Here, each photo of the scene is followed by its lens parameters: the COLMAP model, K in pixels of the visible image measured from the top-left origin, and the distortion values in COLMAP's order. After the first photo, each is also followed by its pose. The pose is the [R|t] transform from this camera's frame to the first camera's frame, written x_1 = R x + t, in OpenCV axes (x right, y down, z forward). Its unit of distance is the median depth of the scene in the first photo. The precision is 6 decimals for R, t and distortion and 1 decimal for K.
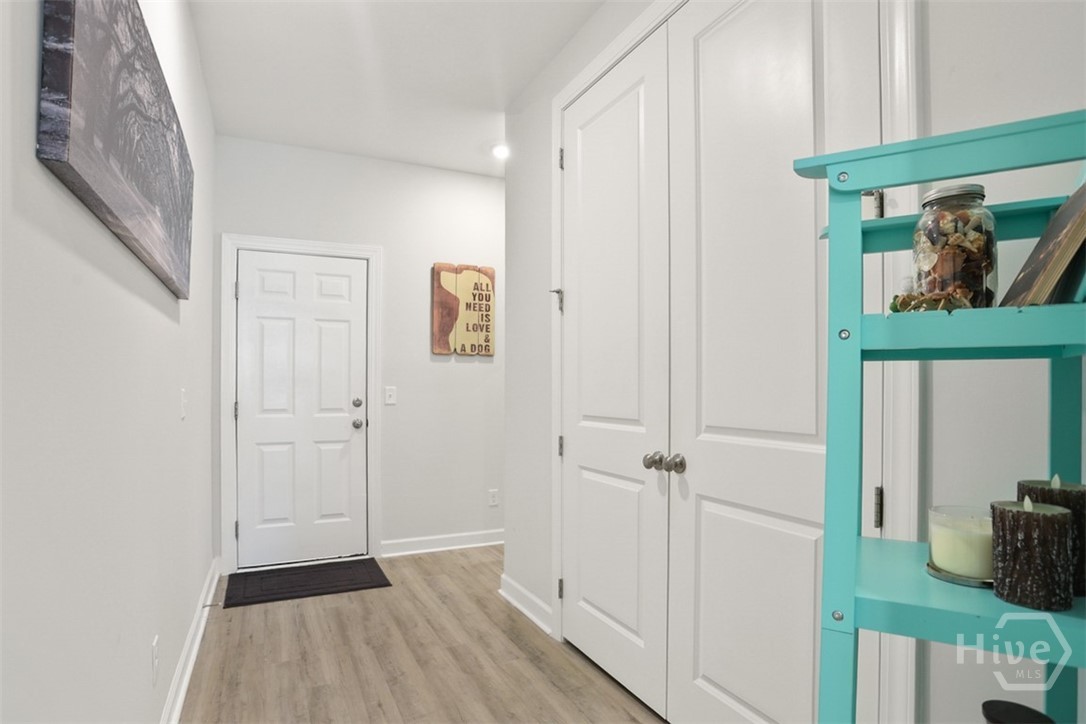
lens RADIAL K [[538.5, 0, 543.0], [0, 538.5, 362.0], [0, 0, 1]] dist [-0.060057, 0.031598]
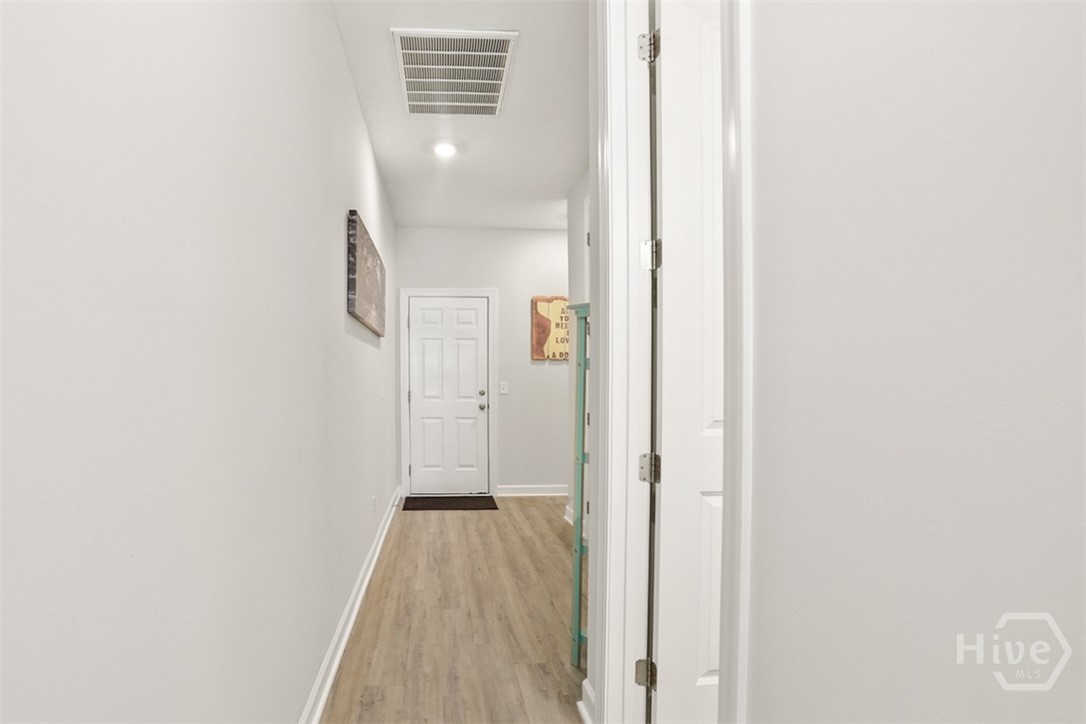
lens RADIAL K [[530.8, 0, 536.6], [0, 530.8, 357.8], [0, 0, 1]] dist [-0.060089, 0.027660]
pose [[0.955349, -0.010090, -0.295308, 0.263234], [0.009885, 0.999949, -0.002187, -0.019126], [0.295315, -0.000830, 0.955400, -0.417420]]
